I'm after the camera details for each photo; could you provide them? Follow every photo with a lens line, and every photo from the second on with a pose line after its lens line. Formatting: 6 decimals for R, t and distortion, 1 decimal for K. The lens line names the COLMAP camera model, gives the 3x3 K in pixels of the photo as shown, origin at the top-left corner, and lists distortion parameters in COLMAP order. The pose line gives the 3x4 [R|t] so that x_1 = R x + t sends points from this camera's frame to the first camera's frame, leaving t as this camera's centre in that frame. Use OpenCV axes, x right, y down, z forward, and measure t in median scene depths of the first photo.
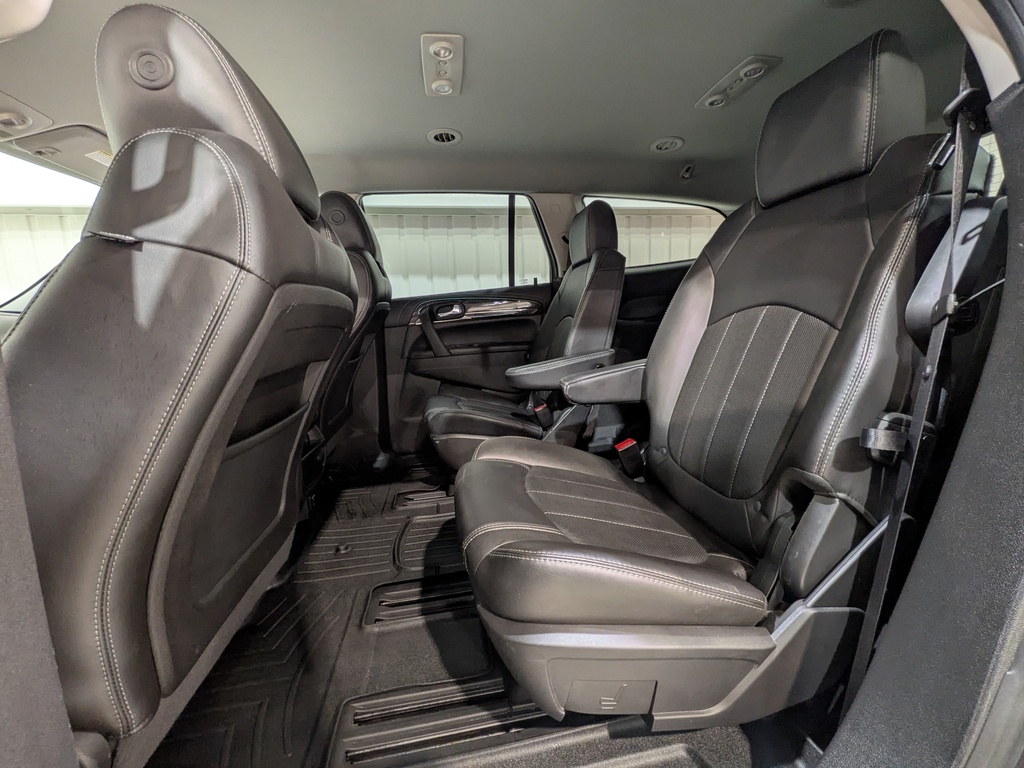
lens RADIAL K [[403.0, 0, 513.6], [0, 403.0, 379.9], [0, 0, 1]] dist [-0.003938, -0.000514]
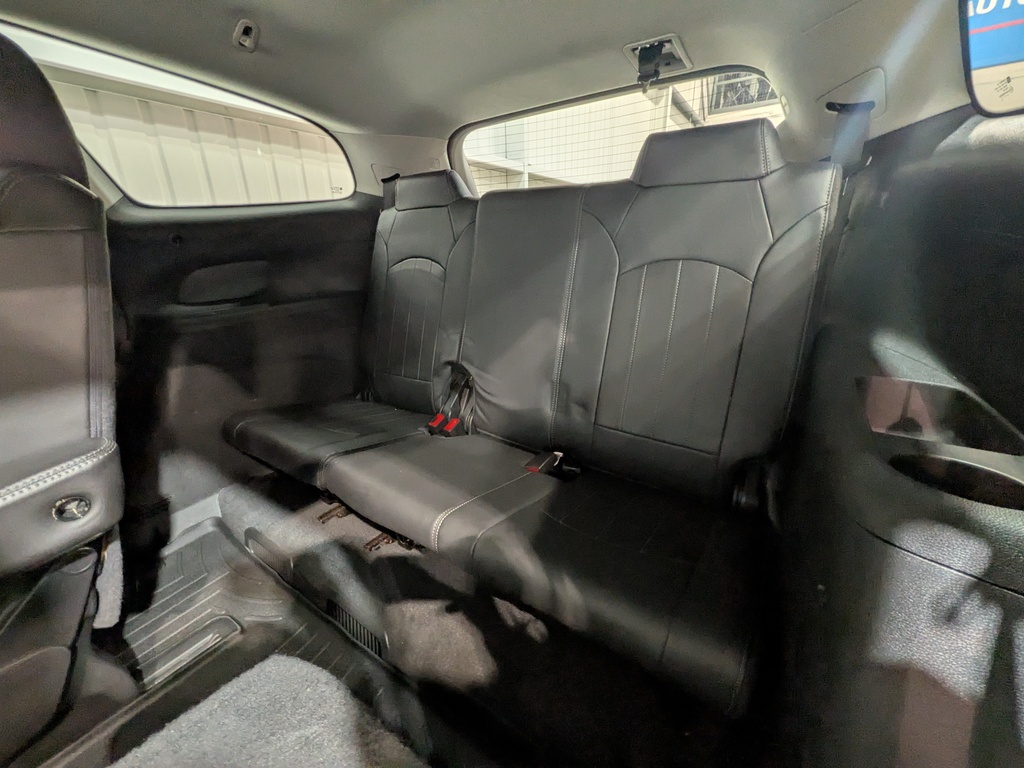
lens RADIAL K [[403.0, 0, 512.2], [0, 403.0, 383.4], [0, 0, 1]] dist [-0.003938, -0.000514]
pose [[0.686863, -0.213514, 0.694717, 0.191808], [0.094760, 0.974023, 0.205667, -0.134119], [-0.720583, -0.075433, 0.689253, 0.321765]]
